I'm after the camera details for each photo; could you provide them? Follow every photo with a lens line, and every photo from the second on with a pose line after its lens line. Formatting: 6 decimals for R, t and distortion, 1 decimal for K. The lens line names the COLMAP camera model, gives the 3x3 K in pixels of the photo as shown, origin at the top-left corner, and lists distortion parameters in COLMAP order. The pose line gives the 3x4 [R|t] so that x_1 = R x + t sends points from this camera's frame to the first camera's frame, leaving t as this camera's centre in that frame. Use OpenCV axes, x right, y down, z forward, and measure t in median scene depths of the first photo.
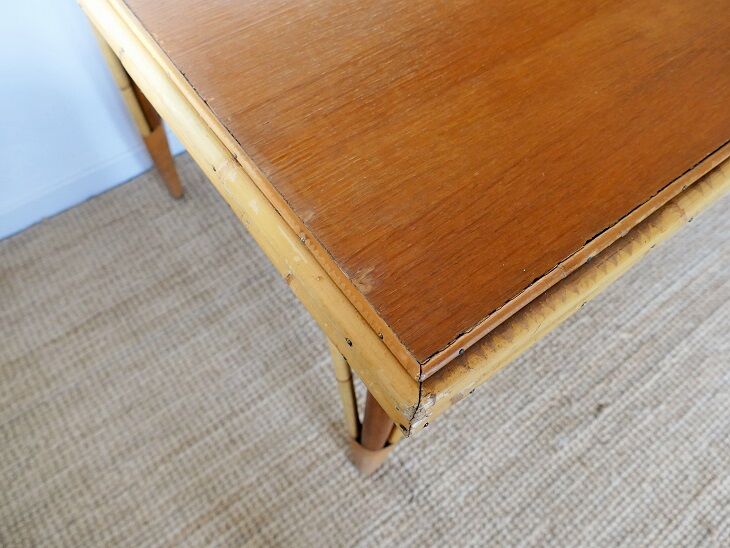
lens RADIAL K [[580.1, 0, 361.5], [0, 580.1, 259.5], [0, 0, 1]] dist [-0.015786, -0.003416]
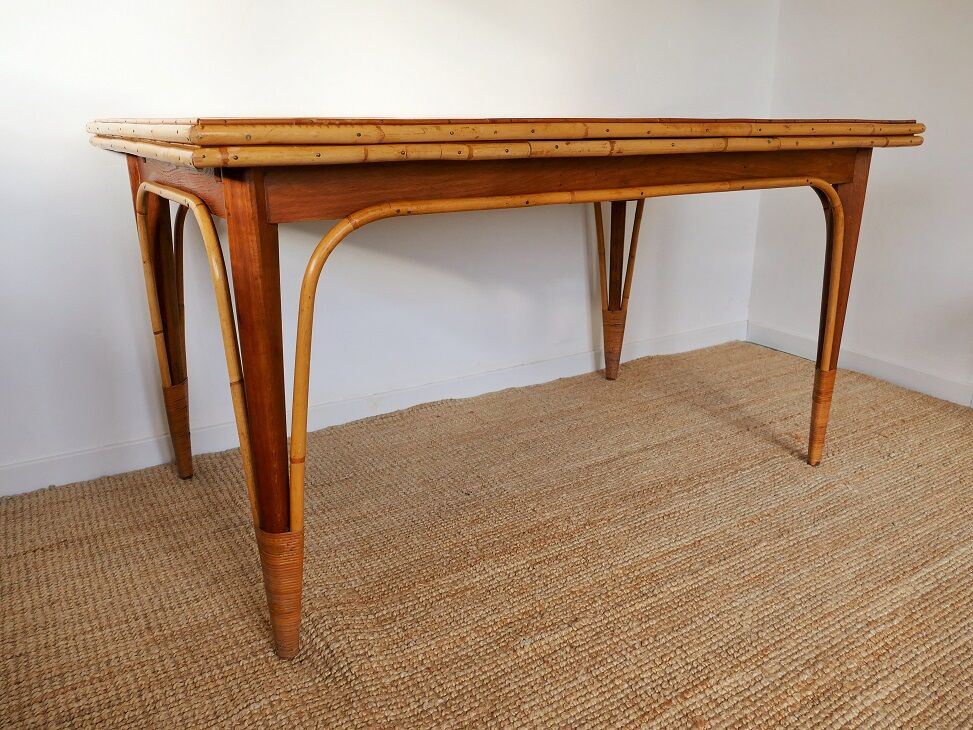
lens RADIAL K [[771.6, 0, 486.5], [0, 771.6, 365.0], [0, 0, 1]] dist [-0.016083, 0.002125]
pose [[0.996774, -0.020024, -0.077718, 0.385900], [-0.037533, 0.739642, -0.671953, 0.769929], [0.070939, 0.672702, 0.736505, -0.106922]]
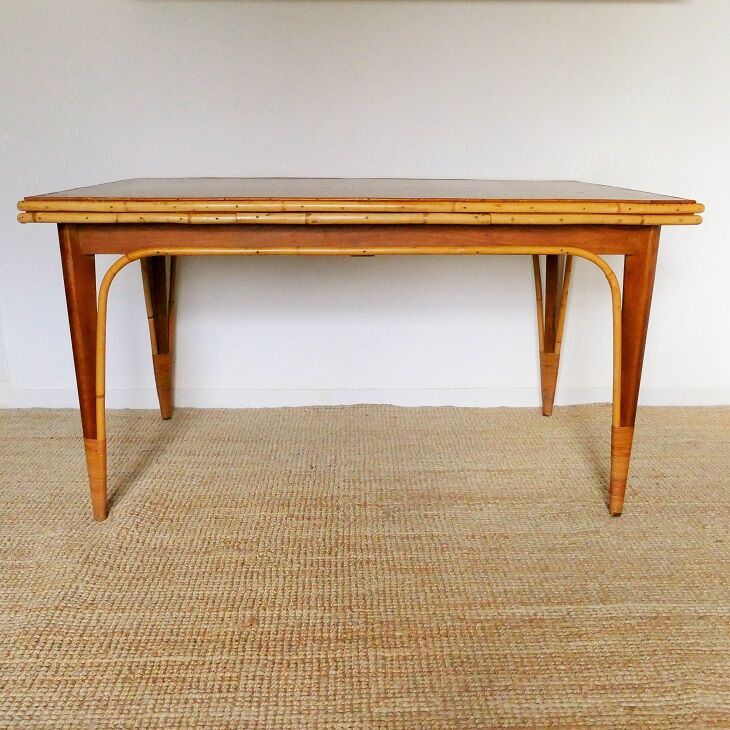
lens RADIAL K [[773.5, 0, 365.0], [0, 773.5, 365.0], [0, 0, 1]] dist [-0.016793, 0.002095]
pose [[0.816773, 0.122988, -0.563699, 1.471820], [-0.483740, 0.678460, -0.552890, 0.794901], [0.314449, 0.724269, 0.613642, -0.193749]]
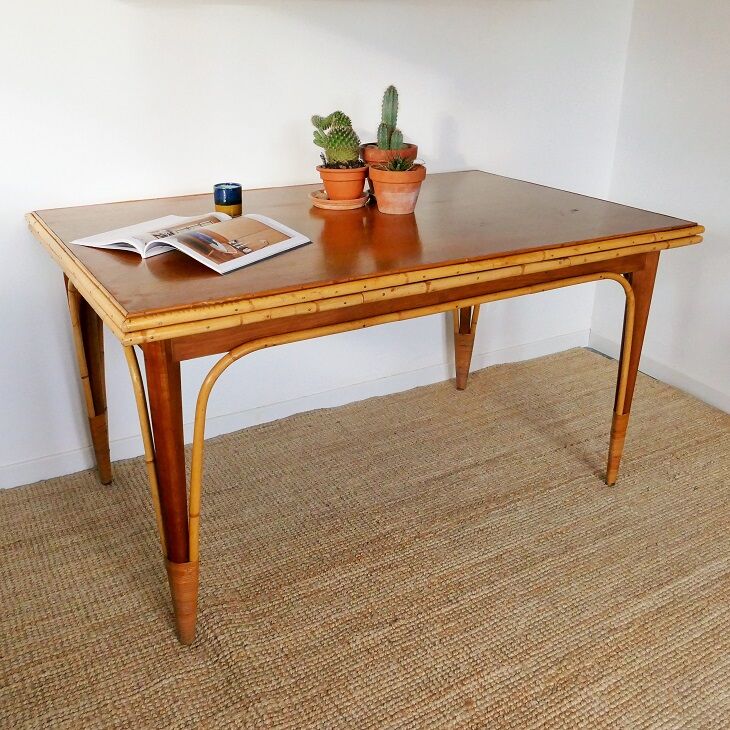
lens RADIAL K [[773.5, 0, 365.0], [0, 773.5, 365.0], [0, 0, 1]] dist [-0.016793, 0.002095]
pose [[0.994713, 0.012627, -0.101913, 0.516041], [-0.070781, 0.803326, -0.591318, 0.793889], [0.074403, 0.595406, 0.799973, -0.585970]]
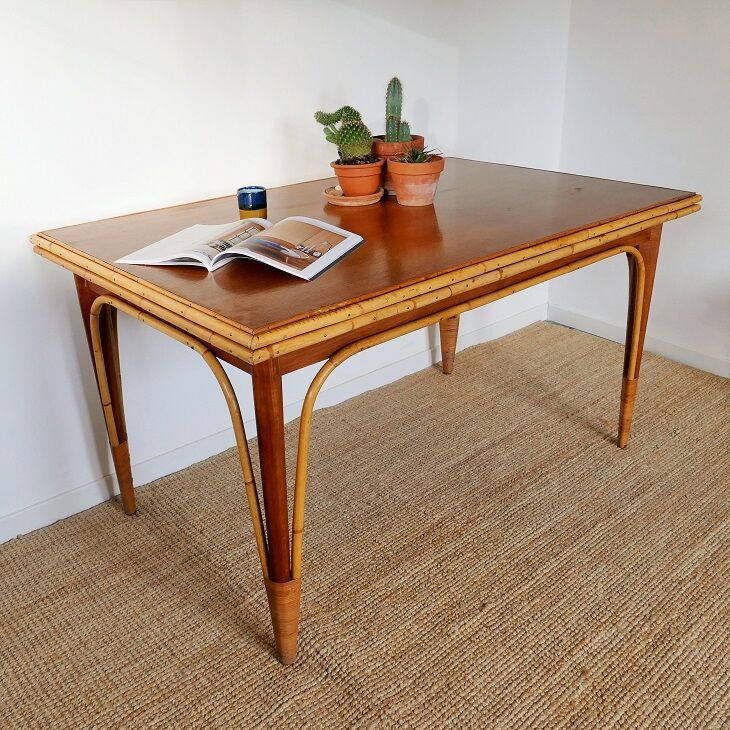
lens RADIAL K [[773.5, 0, 365.0], [0, 773.5, 365.0], [0, 0, 1]] dist [-0.016793, 0.002095]
pose [[0.993274, -0.096748, 0.063615, 0.117170], [0.115699, 0.807731, -0.578086, 0.768895], [0.004545, 0.581558, 0.813492, -0.600604]]
